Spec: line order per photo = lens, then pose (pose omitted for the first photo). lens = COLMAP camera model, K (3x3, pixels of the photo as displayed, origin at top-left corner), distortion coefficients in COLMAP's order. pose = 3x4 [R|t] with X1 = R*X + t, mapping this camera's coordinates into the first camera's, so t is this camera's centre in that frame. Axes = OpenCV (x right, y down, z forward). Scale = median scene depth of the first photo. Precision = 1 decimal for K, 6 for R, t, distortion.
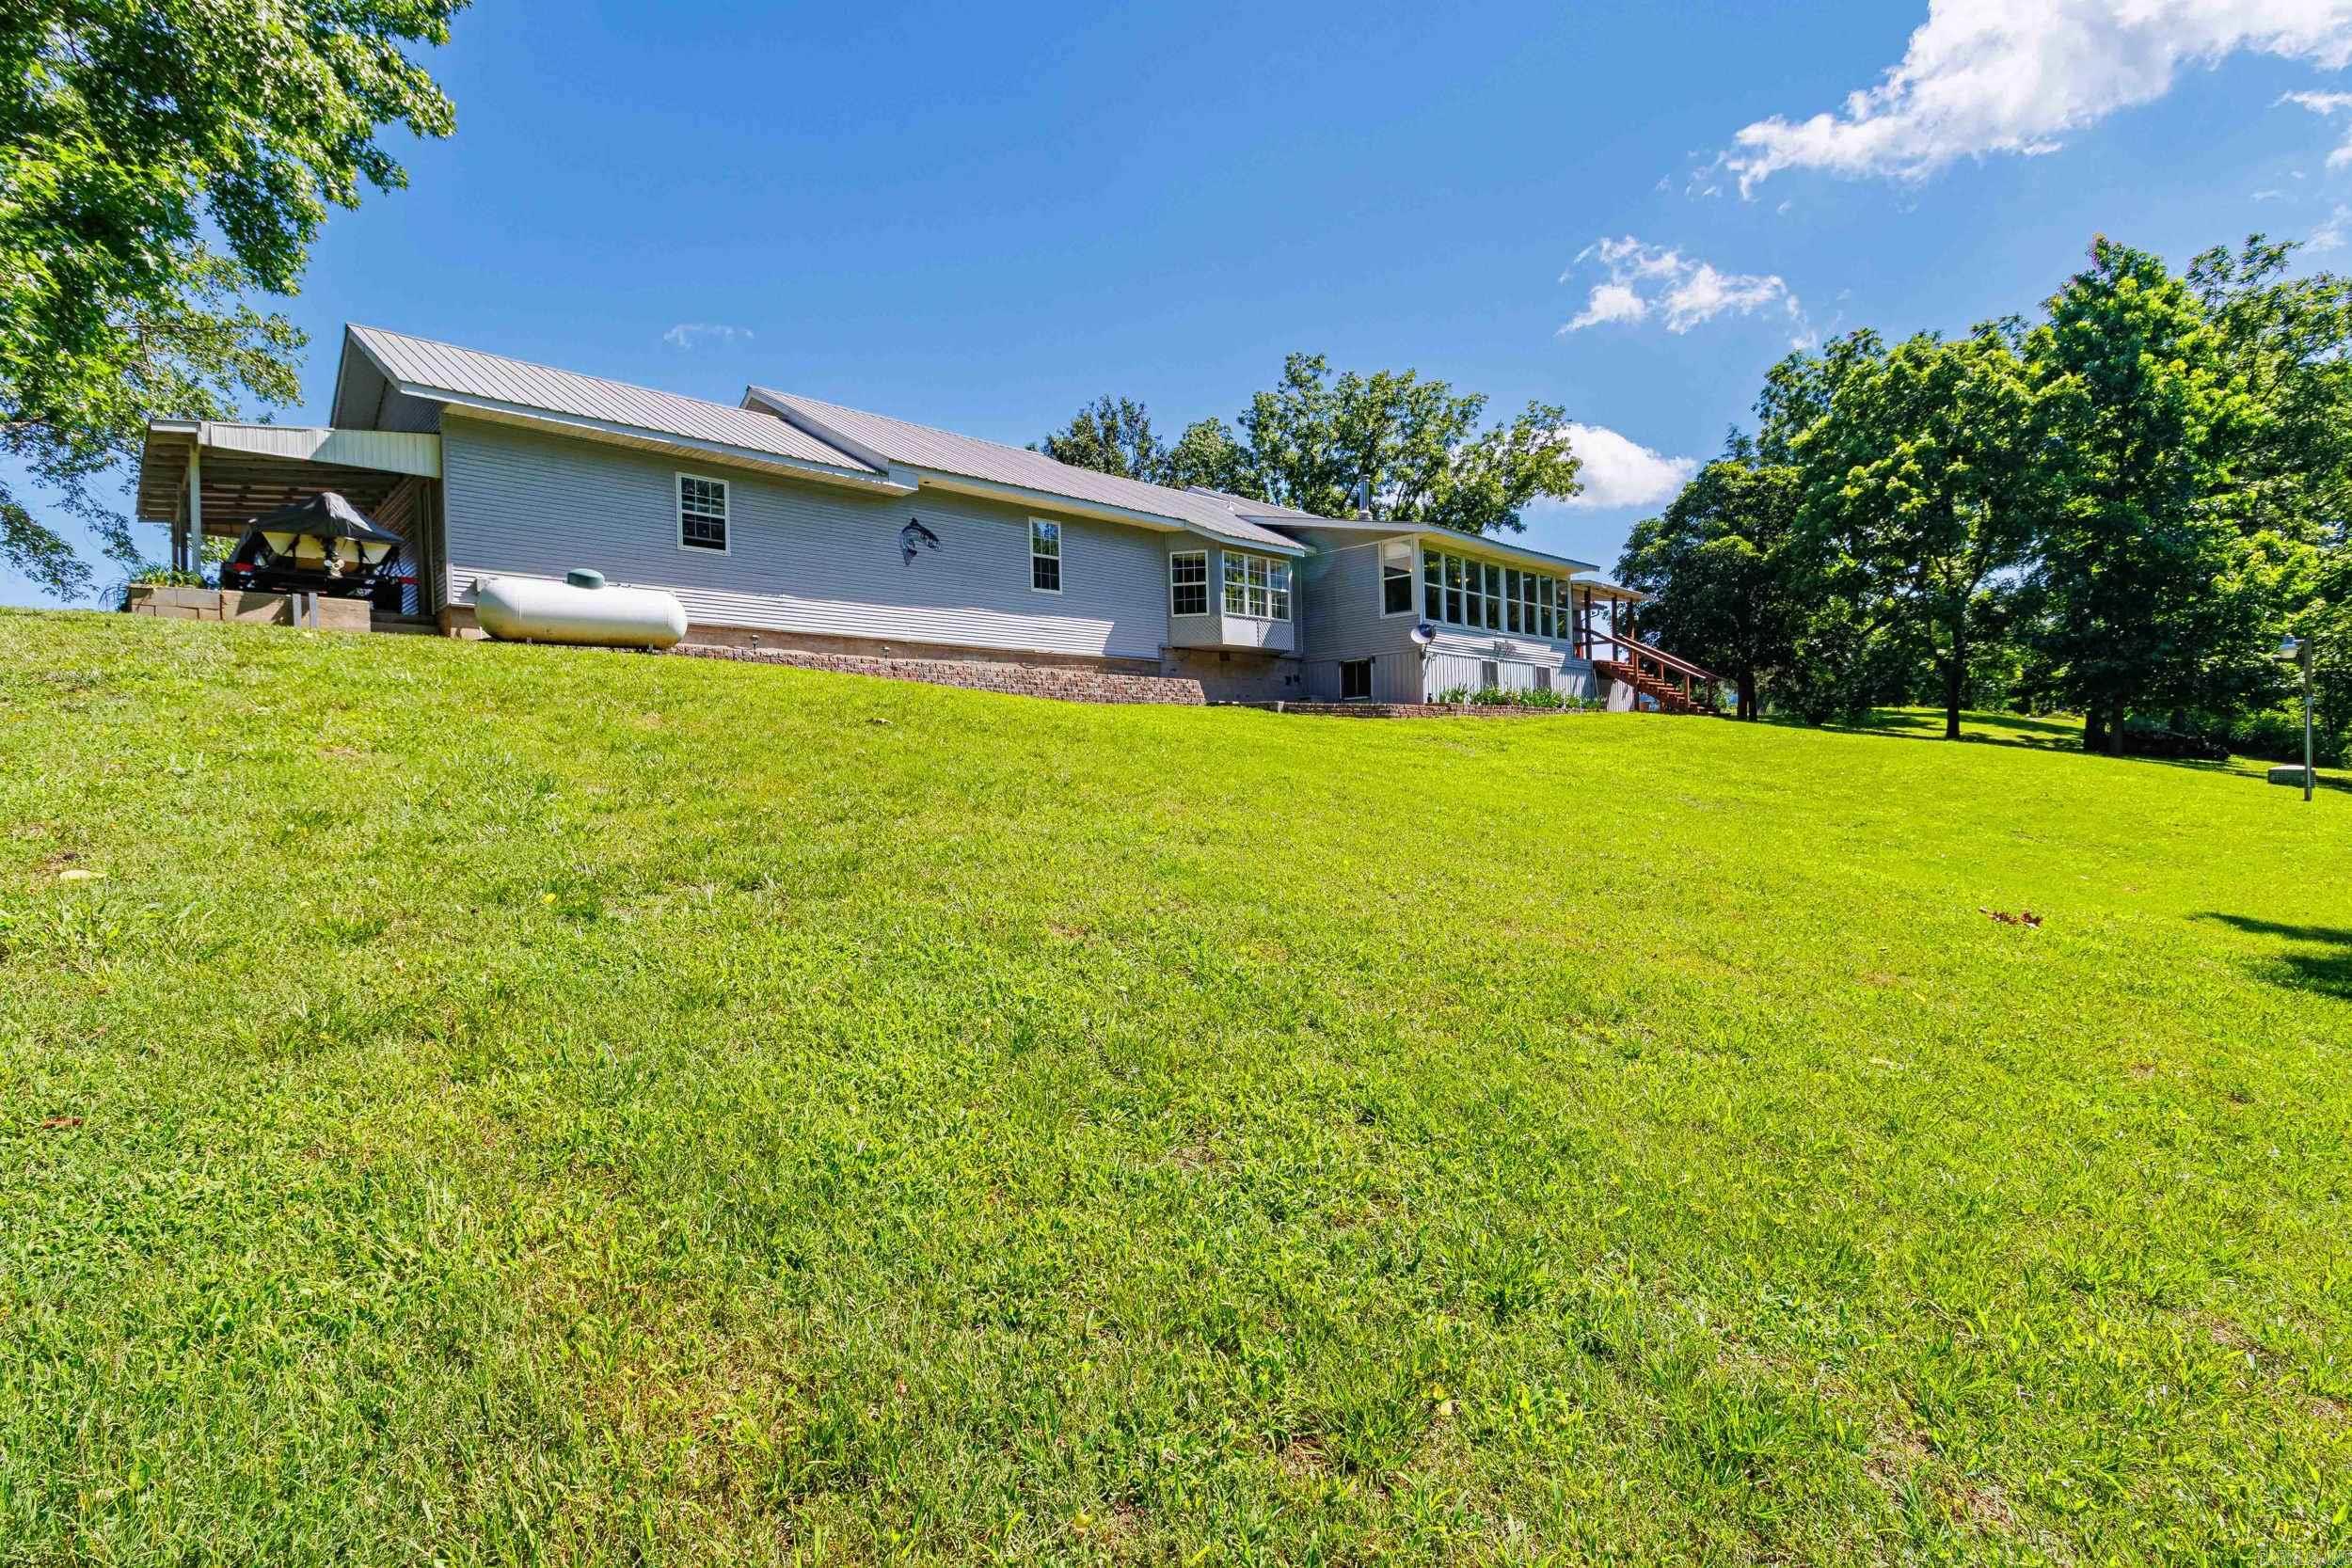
lens RADIAL K [[1161.0, 0, 1176.0], [0, 1161.0, 784.0], [0, 0, 1]] dist [0.000994, 0.000127]
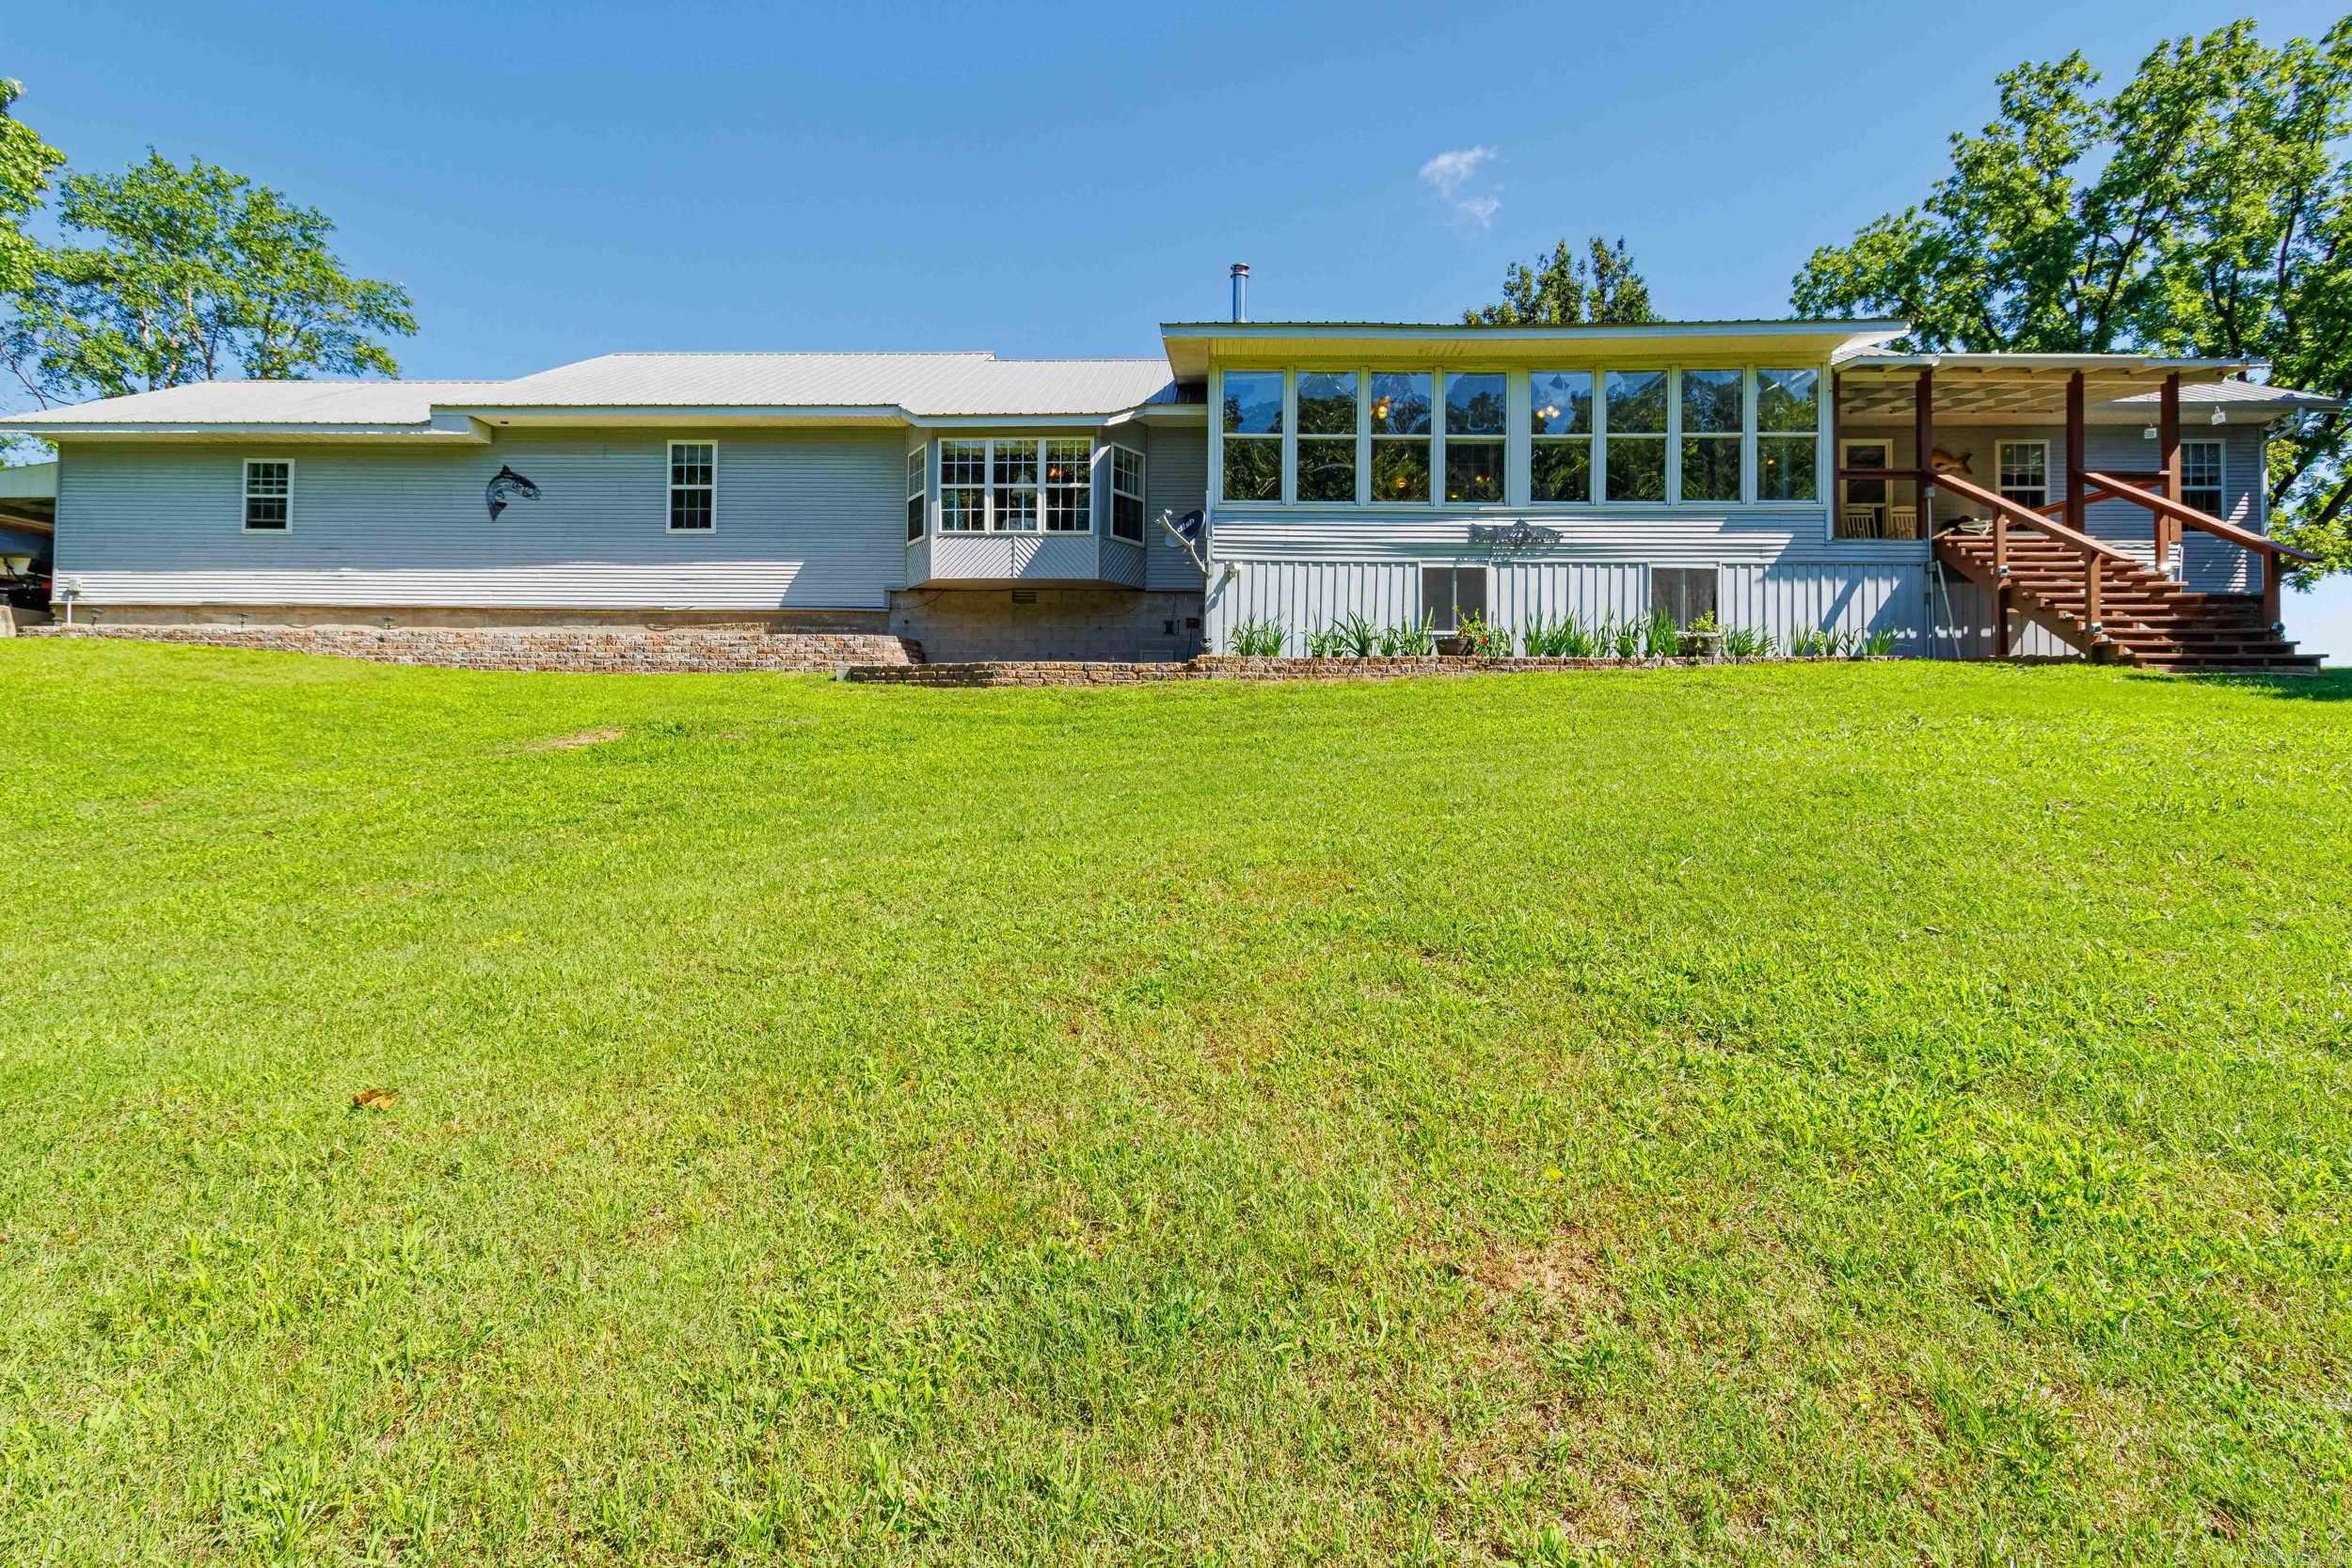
lens RADIAL K [[1161.0, 0, 1176.0], [0, 1161.0, 784.0], [0, 0, 1]] dist [0.000994, 0.000127]
pose [[0.673392, 0.044819, -0.737926, 0.678144], [-0.031056, 0.998994, 0.032335, -0.029571], [0.738633, 0.001143, 0.674107, 0.691657]]
